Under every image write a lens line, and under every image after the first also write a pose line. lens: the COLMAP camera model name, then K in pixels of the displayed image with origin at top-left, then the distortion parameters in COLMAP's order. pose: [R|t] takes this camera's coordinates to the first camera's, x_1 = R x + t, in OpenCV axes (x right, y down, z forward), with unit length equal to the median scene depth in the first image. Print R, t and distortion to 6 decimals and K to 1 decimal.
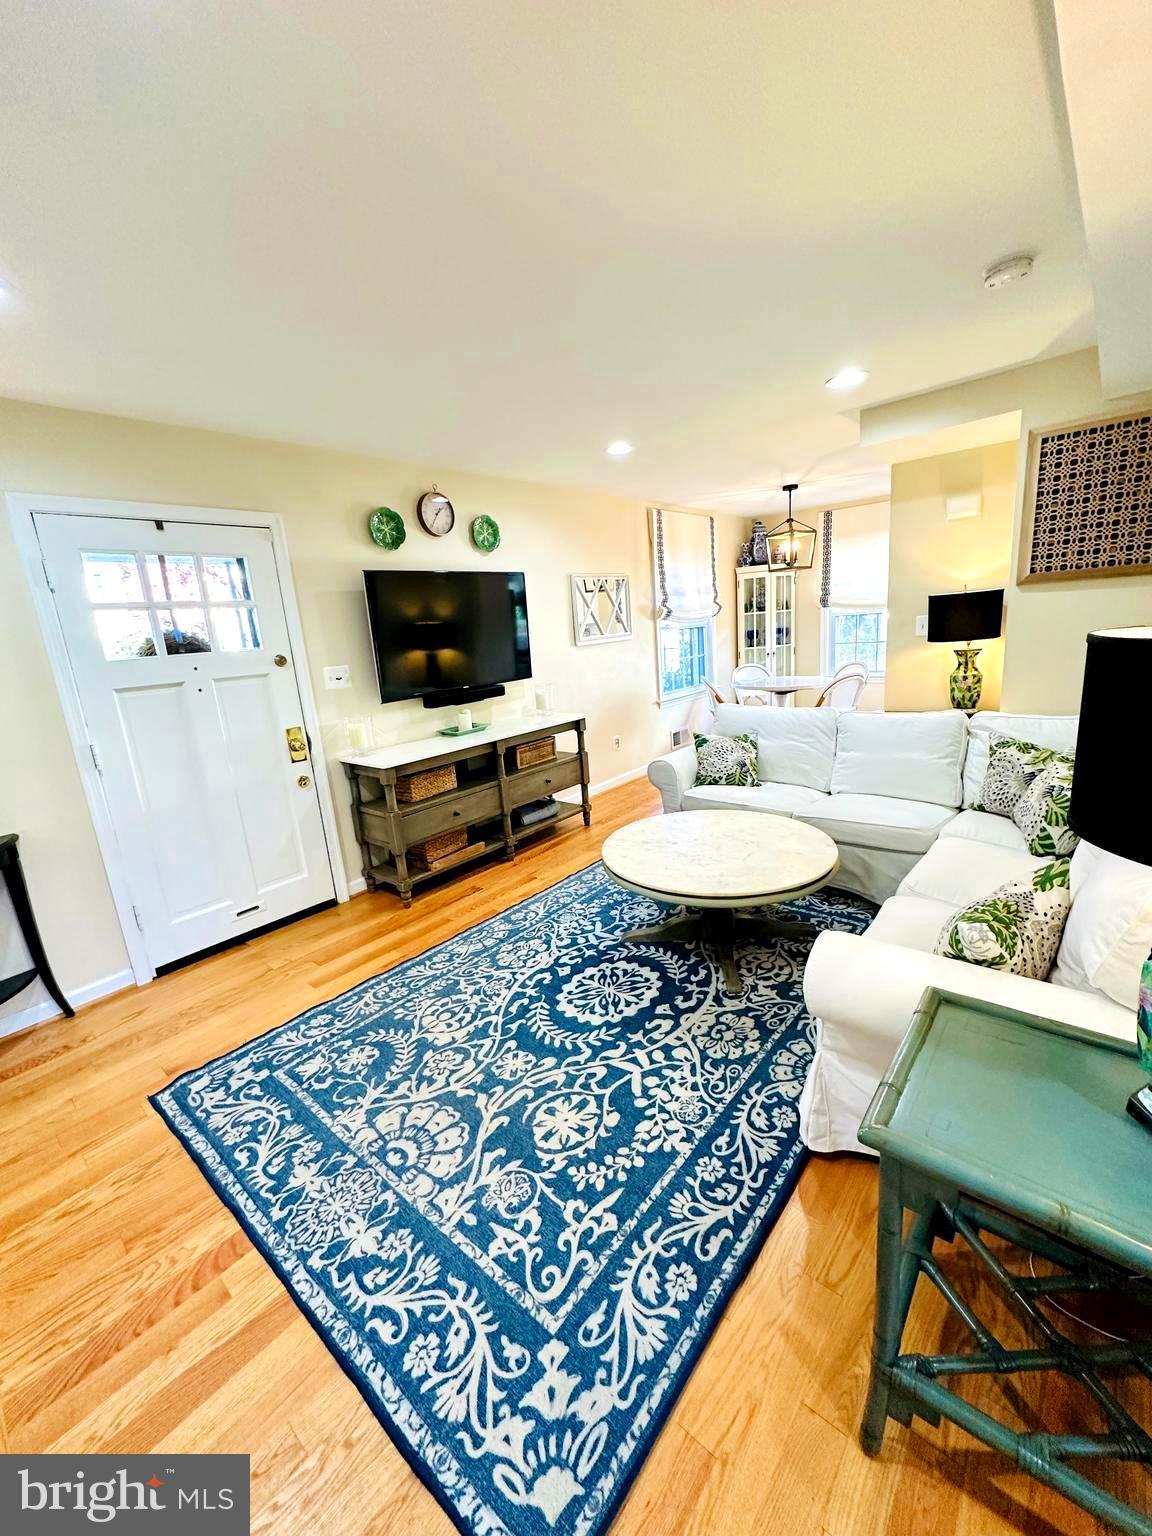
lens RADIAL K [[610.5, 0, 576.0], [0, 610.5, 768.0], [0, 0, 1]] dist [-0.003771, 0.000229]
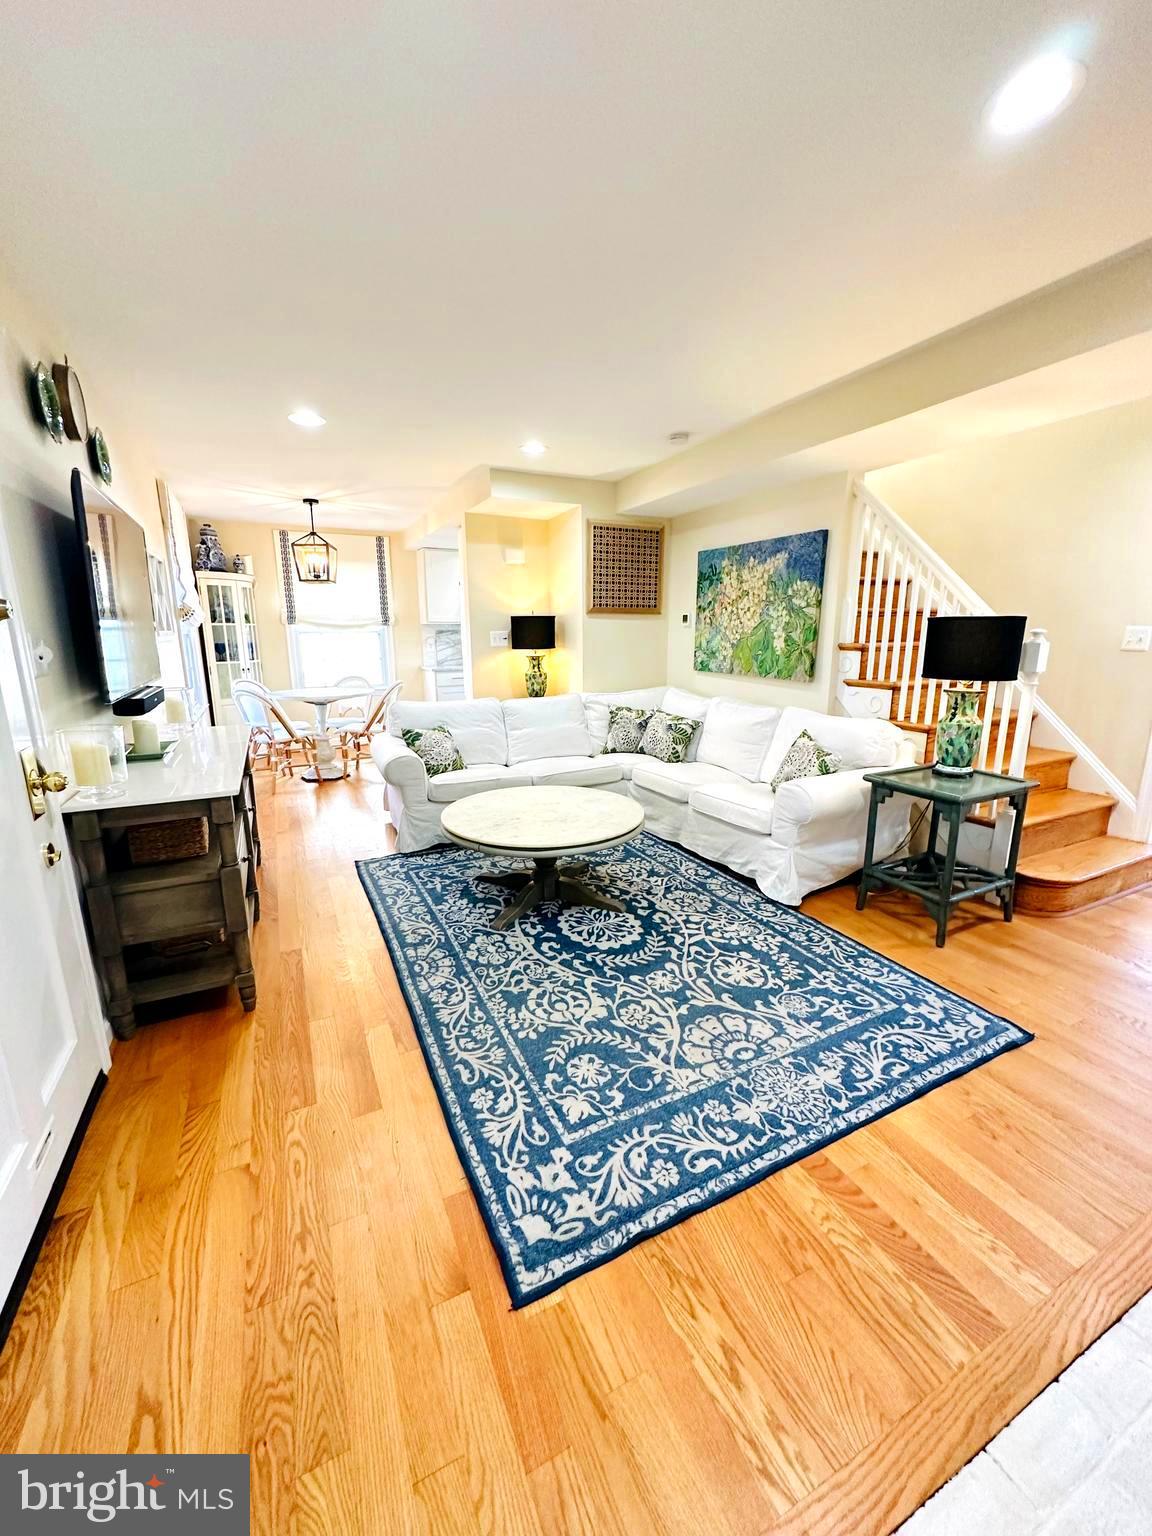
lens RADIAL K [[610.5, 0, 576.0], [0, 610.5, 768.0], [0, 0, 1]] dist [-0.003771, 0.000229]
pose [[0.390715, -0.125176, 0.911961, -1.214300], [0.184155, 0.981312, 0.055797, 0.005075], [-0.901903, 0.146141, 0.406465, 0.663350]]
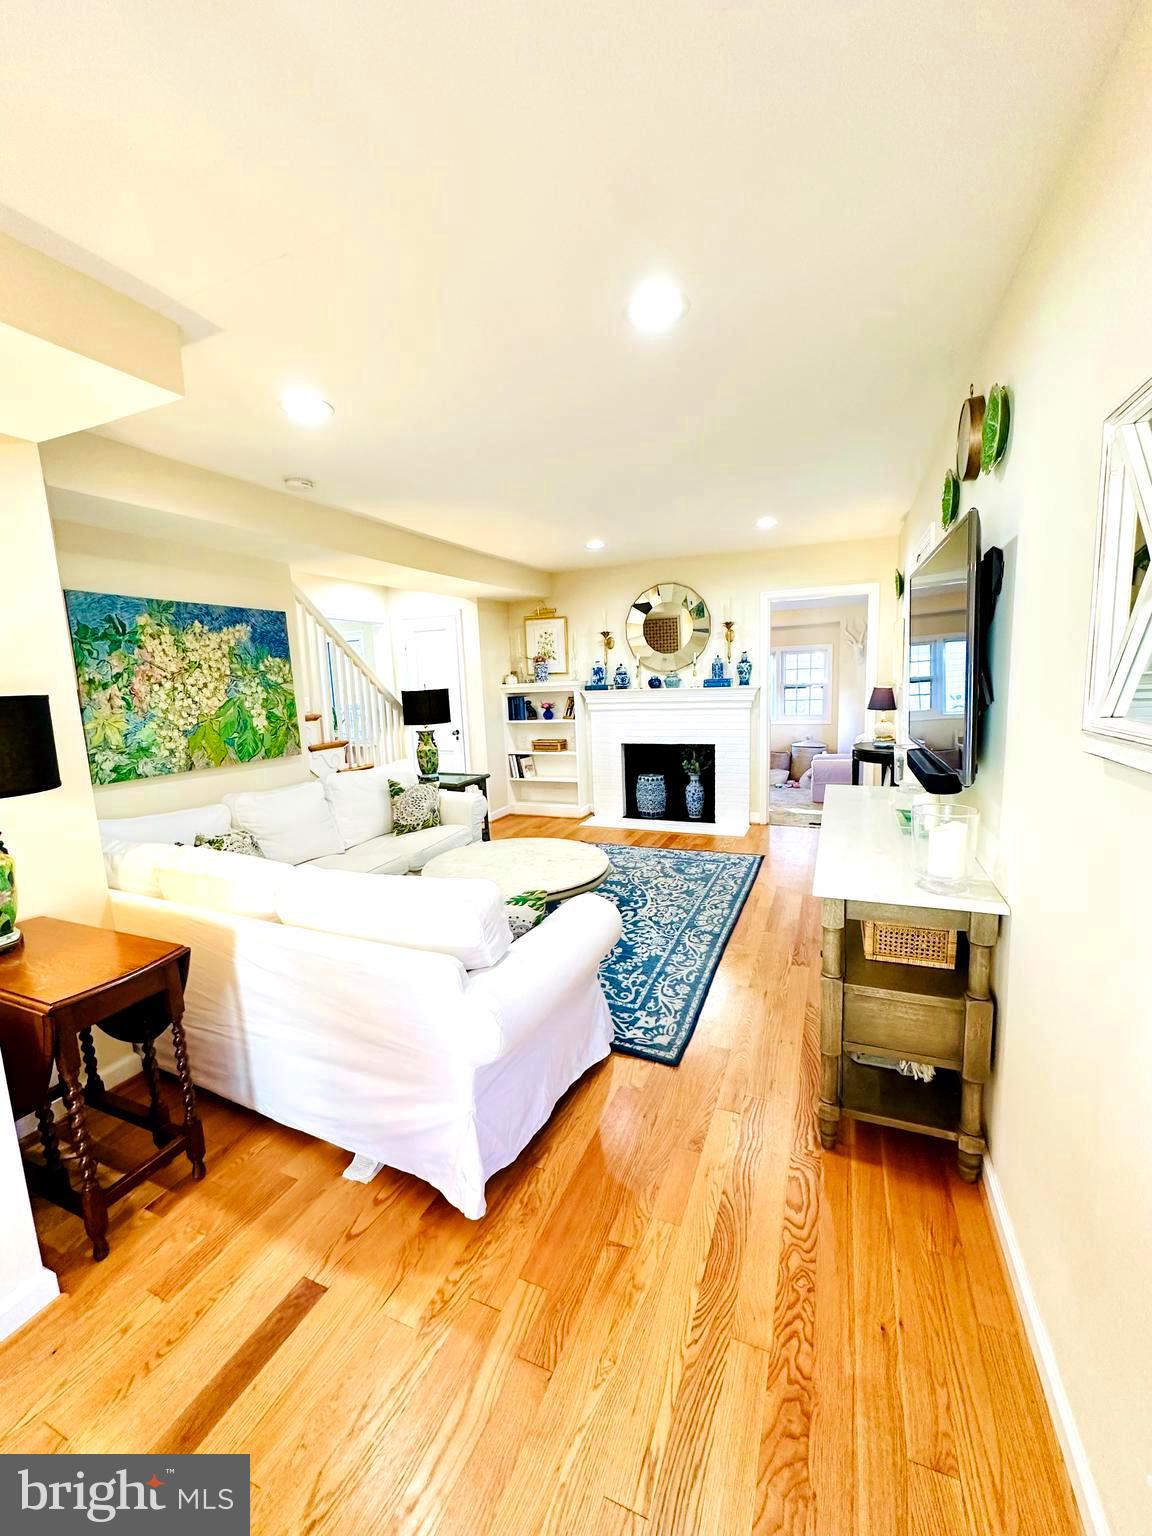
lens RADIAL K [[610.5, 0, 576.0], [0, 610.5, 768.0], [0, 0, 1]] dist [-0.003771, 0.000229]
pose [[-0.946543, 0.160813, -0.279633, 0.585926], [0.042805, 0.921824, 0.385237, -0.709903], [0.319724, 0.352674, -0.879430, 2.815047]]
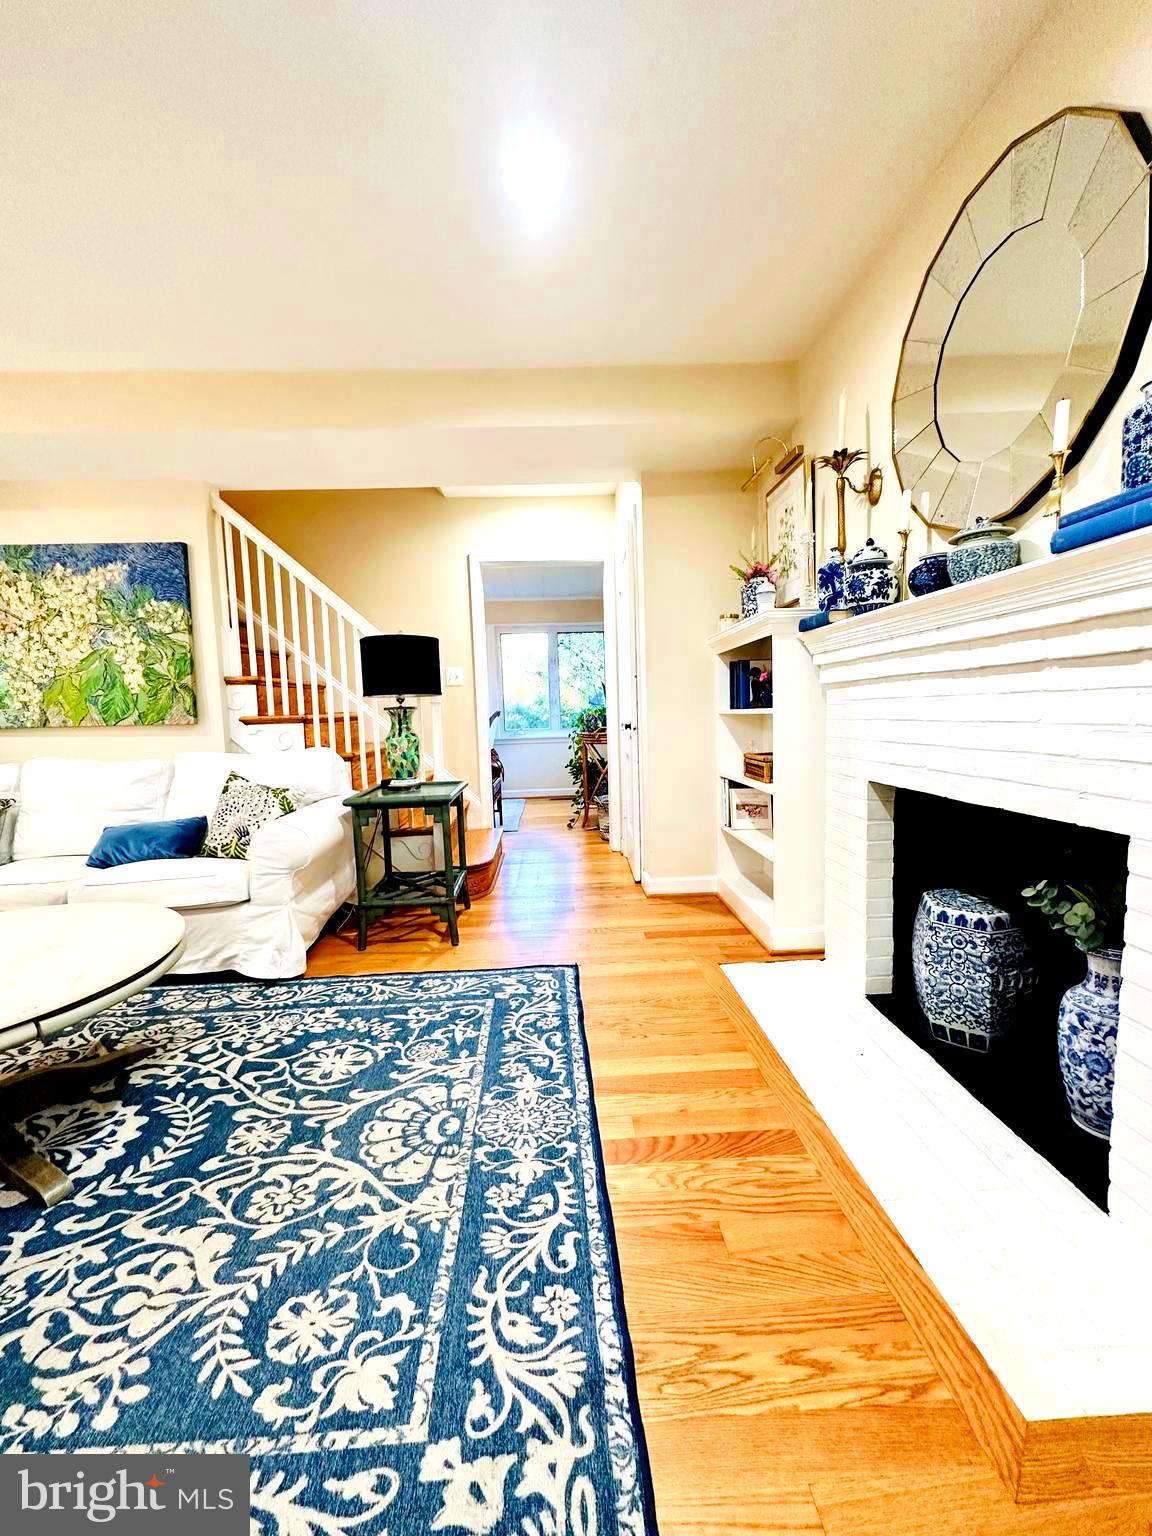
lens RADIAL K [[612.9, 0, 576.0], [0, 612.9, 768.0], [0, 0, 1]] dist [-0.003670, 0.000229]
pose [[-0.684648, 0.032967, 0.728127, -0.943384], [0.248386, 0.949734, 0.190553, 0.033684], [-0.685245, 0.311319, -0.658422, 1.144020]]
